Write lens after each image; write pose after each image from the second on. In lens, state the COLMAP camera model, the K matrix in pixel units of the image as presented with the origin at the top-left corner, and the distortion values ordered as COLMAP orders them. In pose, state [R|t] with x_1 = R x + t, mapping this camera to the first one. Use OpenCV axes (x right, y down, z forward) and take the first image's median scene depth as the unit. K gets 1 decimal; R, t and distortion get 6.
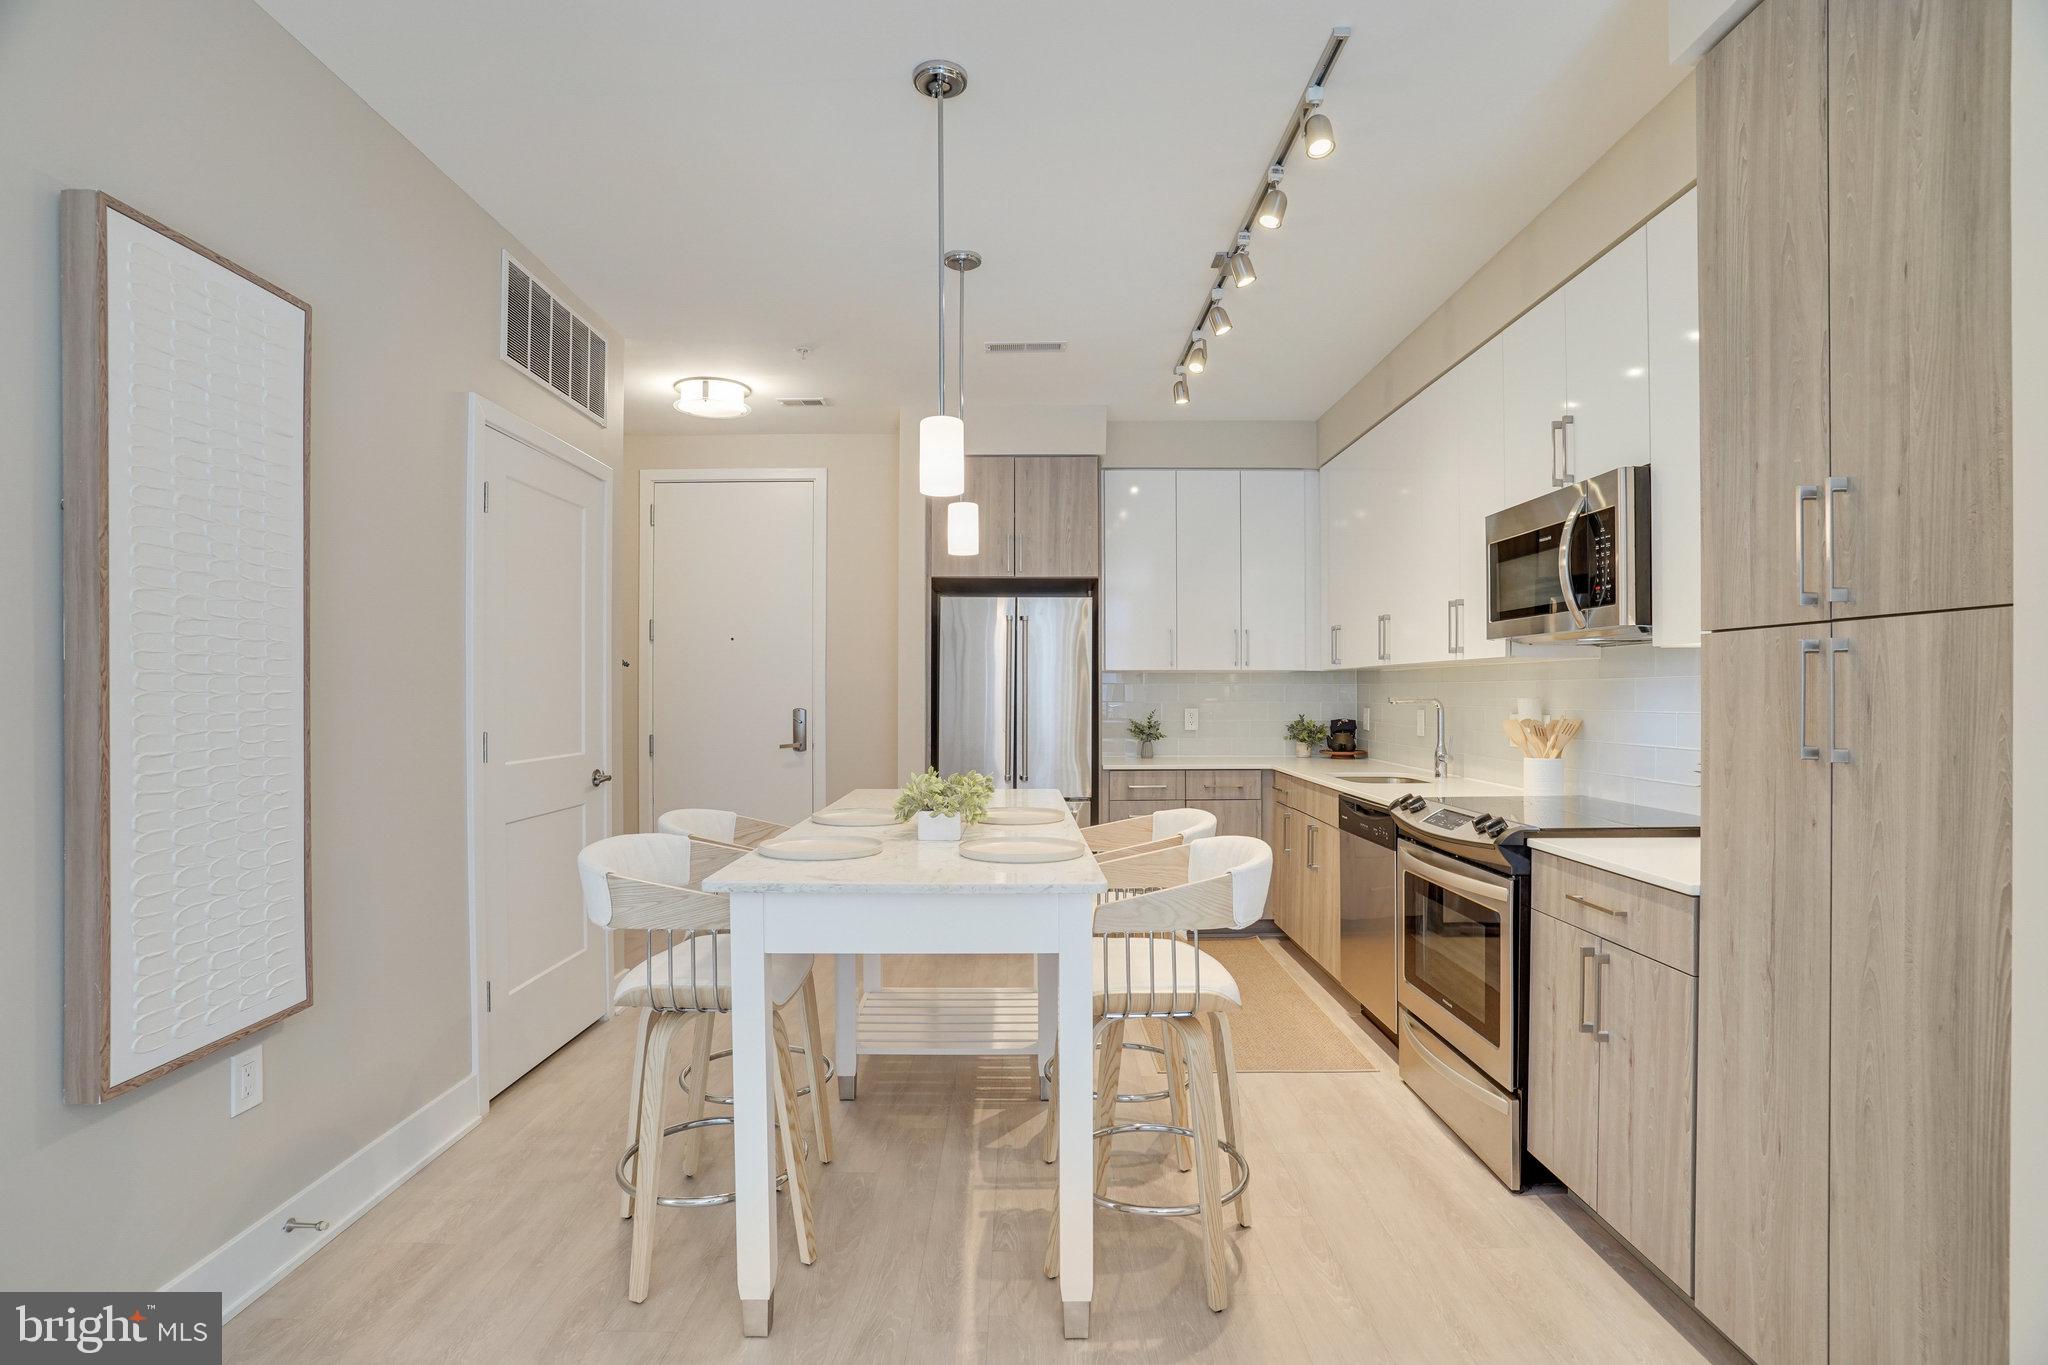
lens RADIAL K [[1015.0, 0, 1013.5], [0, 1015.0, 689.2], [0, 0, 1]] dist [-0.079784, 0.036248]
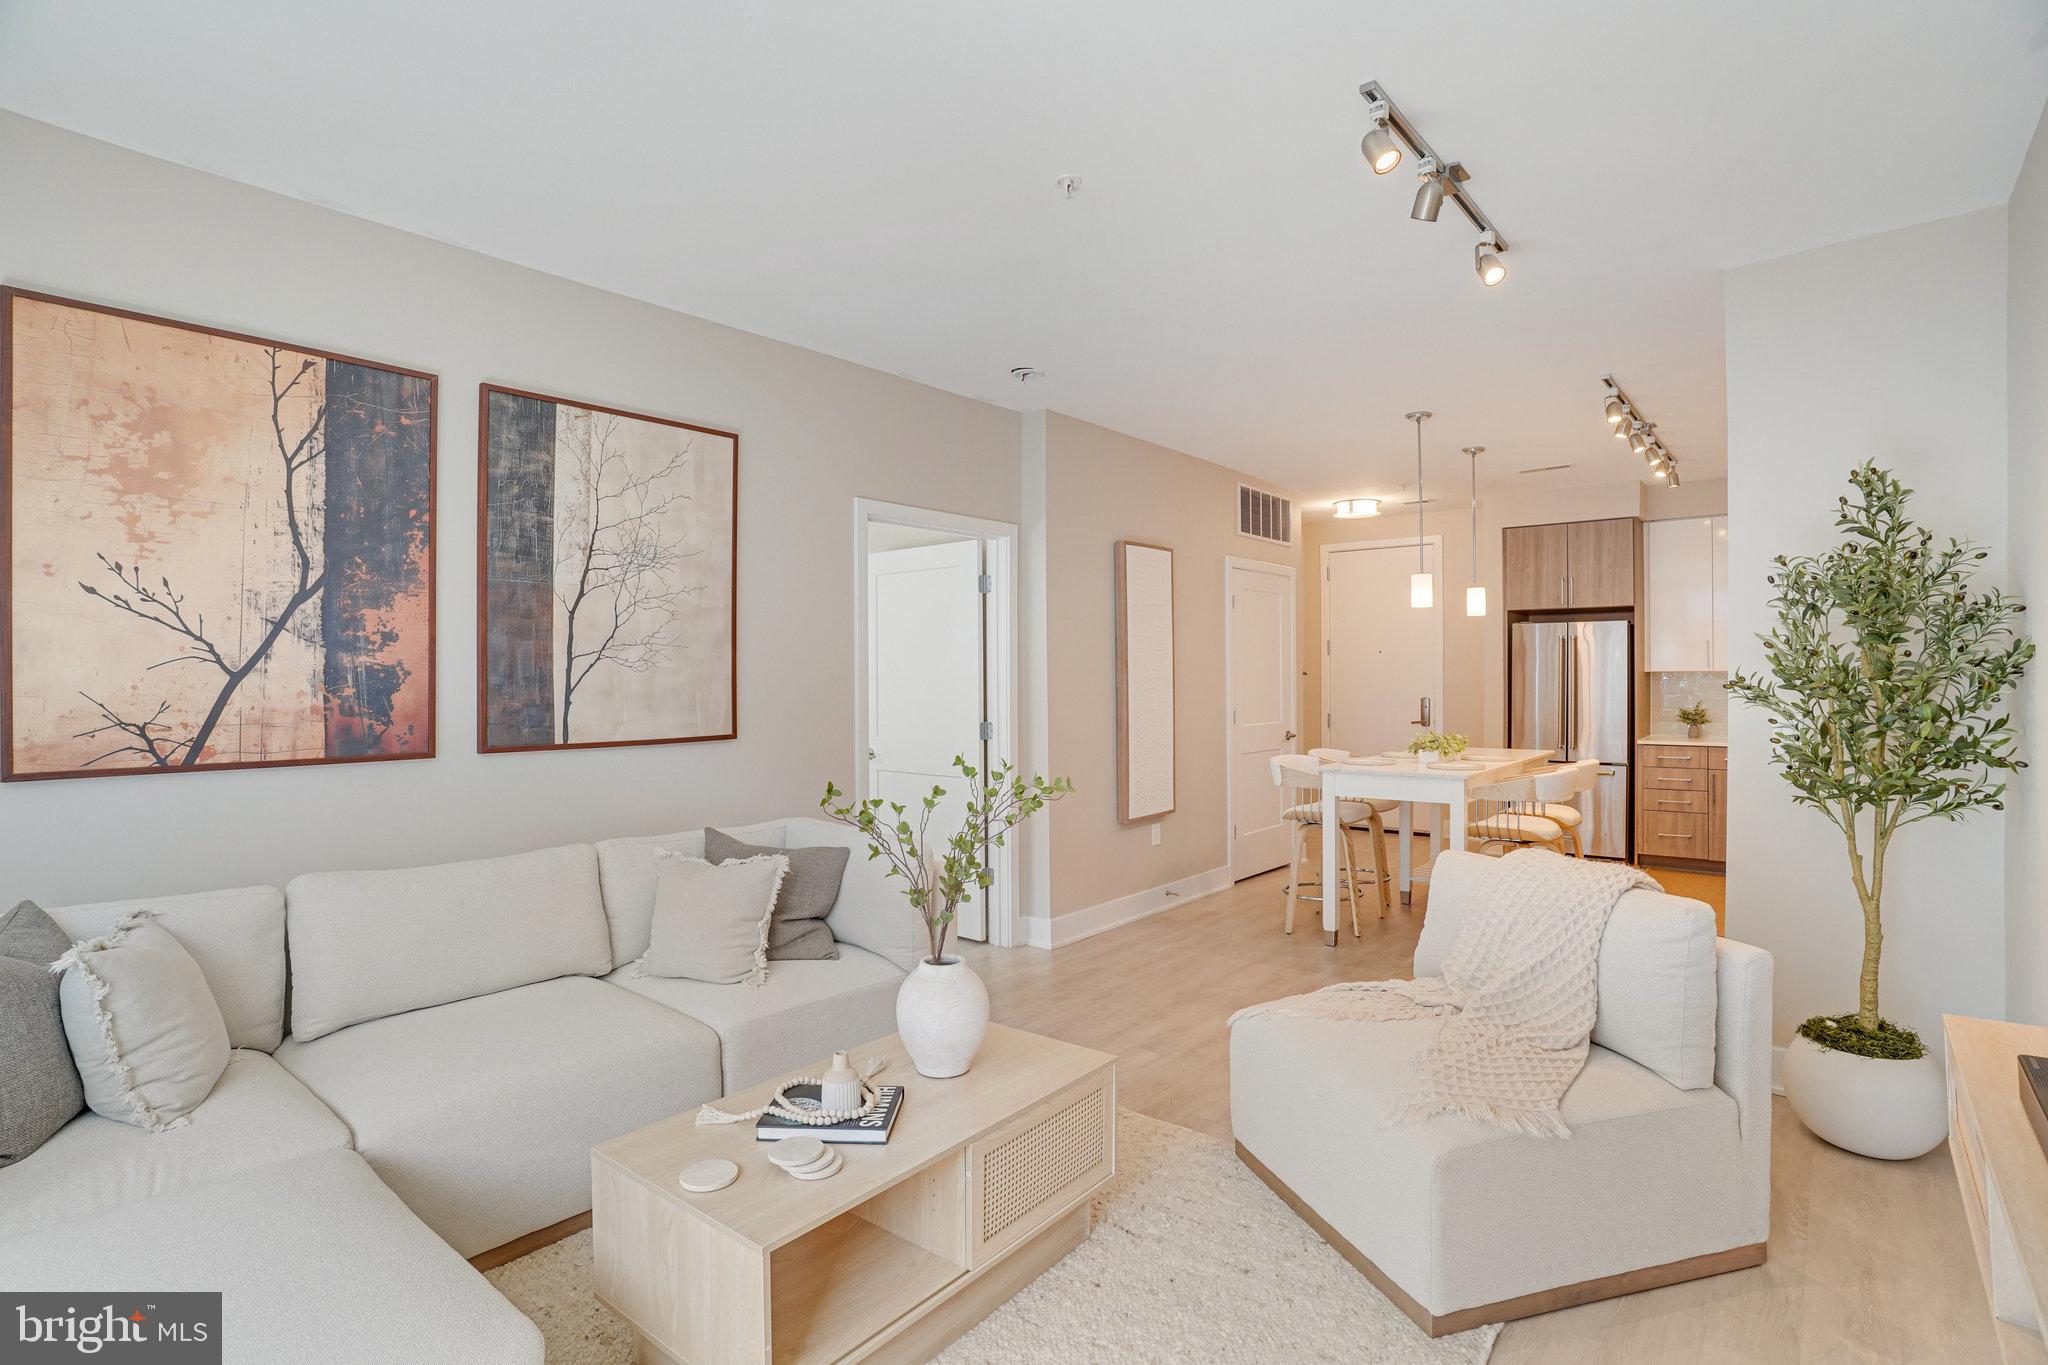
lens RADIAL K [[974.1, 0, 1024.0], [0, 974.1, 682.5], [0, 0, 1]] dist [-0.068509, 0.030992]
pose [[0.770953, -0.001325, -0.636891, 0.537455], [0.007989, 0.999939, 0.007590, -0.042883], [0.636842, -0.010939, 0.770917, -1.070999]]
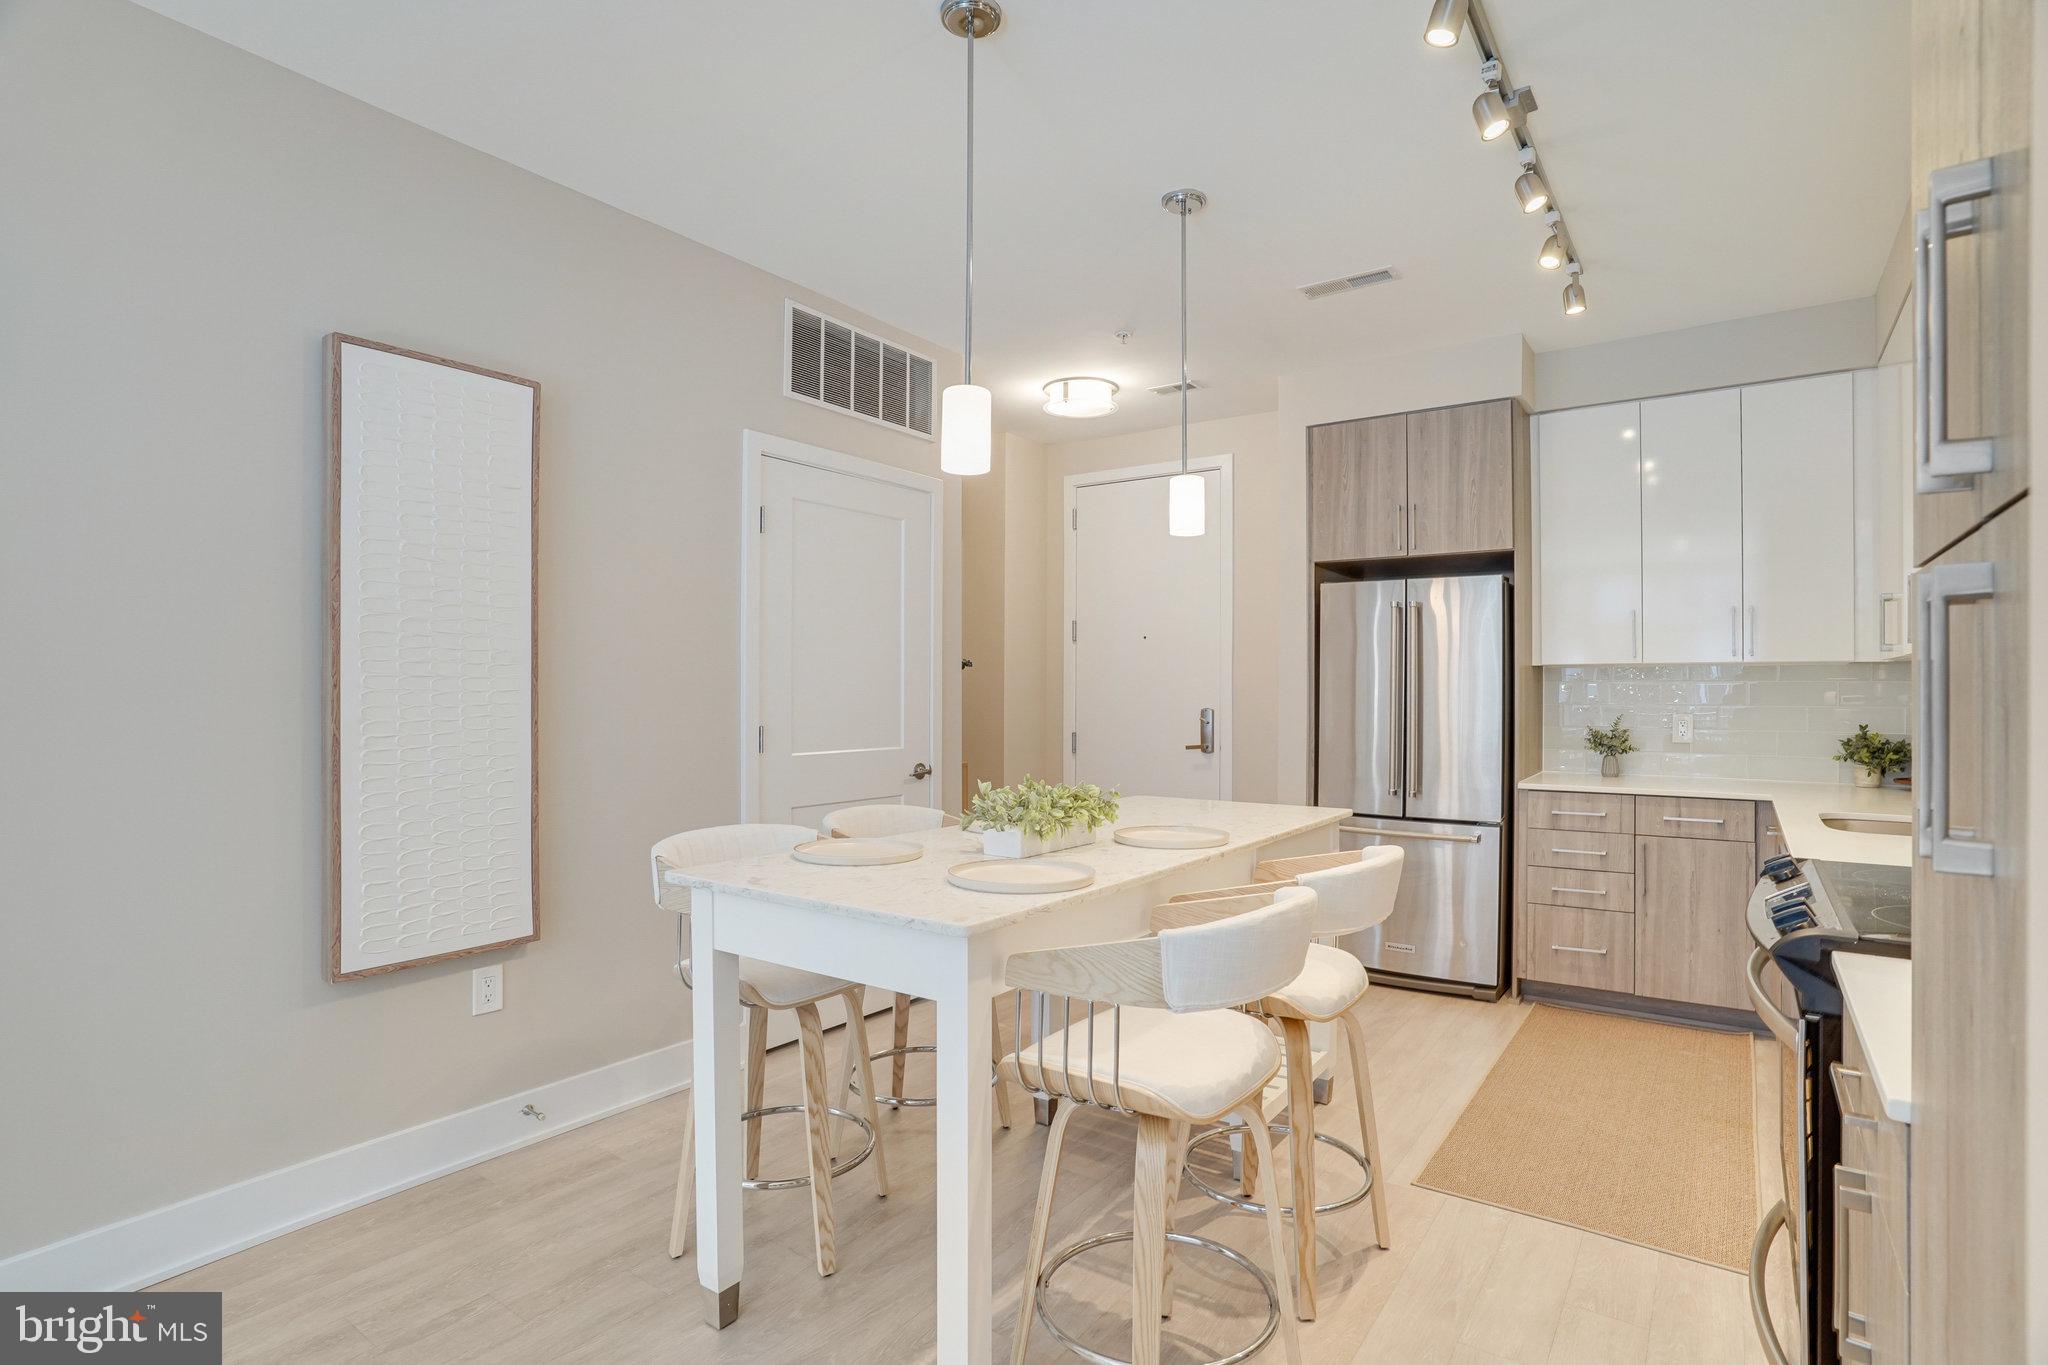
lens RADIAL K [[1015.0, 0, 1013.5], [0, 1015.0, 689.2], [0, 0, 1]] dist [-0.079784, 0.036248]
pose [[0.819118, 0.000952, -0.573625, 0.422717], [-0.000434, 0.999999, 0.001039, 0.000112], [0.573626, -0.000602, 0.819117, 0.253278]]
